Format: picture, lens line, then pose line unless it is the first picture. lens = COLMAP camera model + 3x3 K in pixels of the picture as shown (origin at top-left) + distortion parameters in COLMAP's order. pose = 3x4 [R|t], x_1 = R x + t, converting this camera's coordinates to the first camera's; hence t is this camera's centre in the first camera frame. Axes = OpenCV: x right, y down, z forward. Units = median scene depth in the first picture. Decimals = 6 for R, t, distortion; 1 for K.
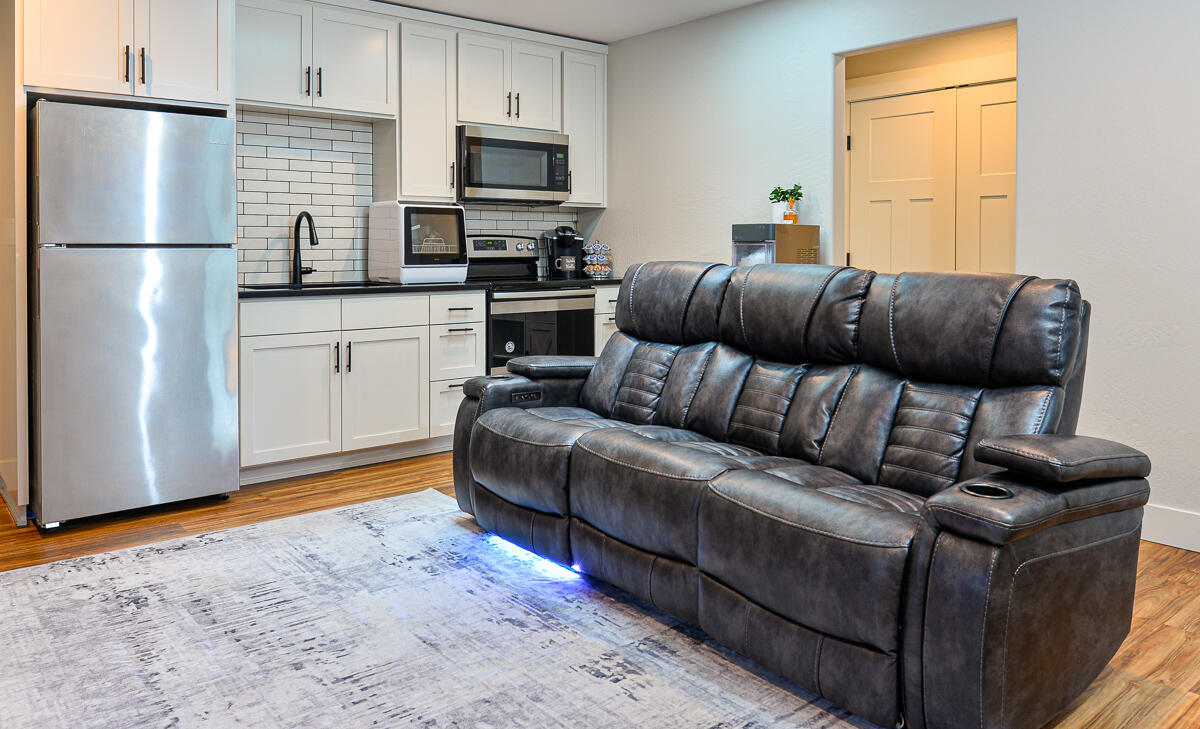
lens RADIAL K [[883.5, 0, 598.7], [0, 883.5, 362.7], [0, 0, 1]] dist [-0.003737, -0.000635]
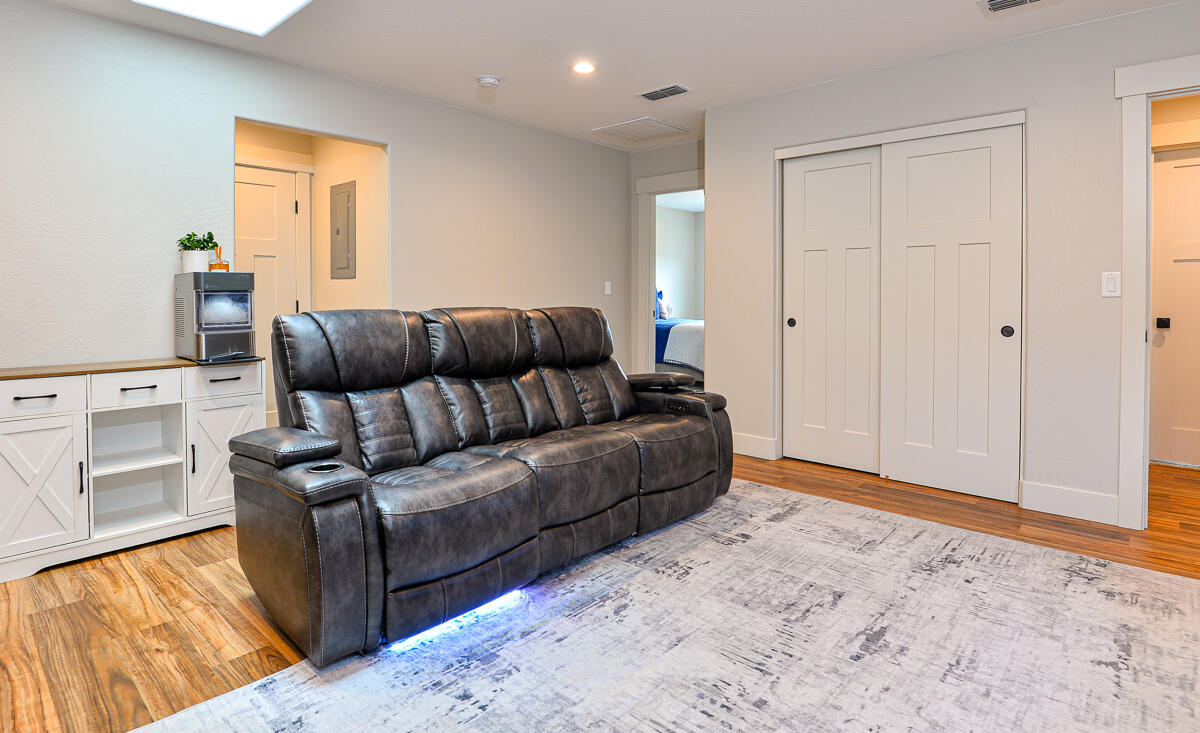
lens RADIAL K [[602.3, 0, 597.9], [0, 602.3, 369.5], [0, 0, 1]] dist [0.002090, 0.000010]
pose [[-0.131698, -0.128002, 0.982991, -0.881111], [0.132808, 0.980410, 0.145459, -0.151817], [-0.982353, 0.149706, -0.112119, 1.111968]]
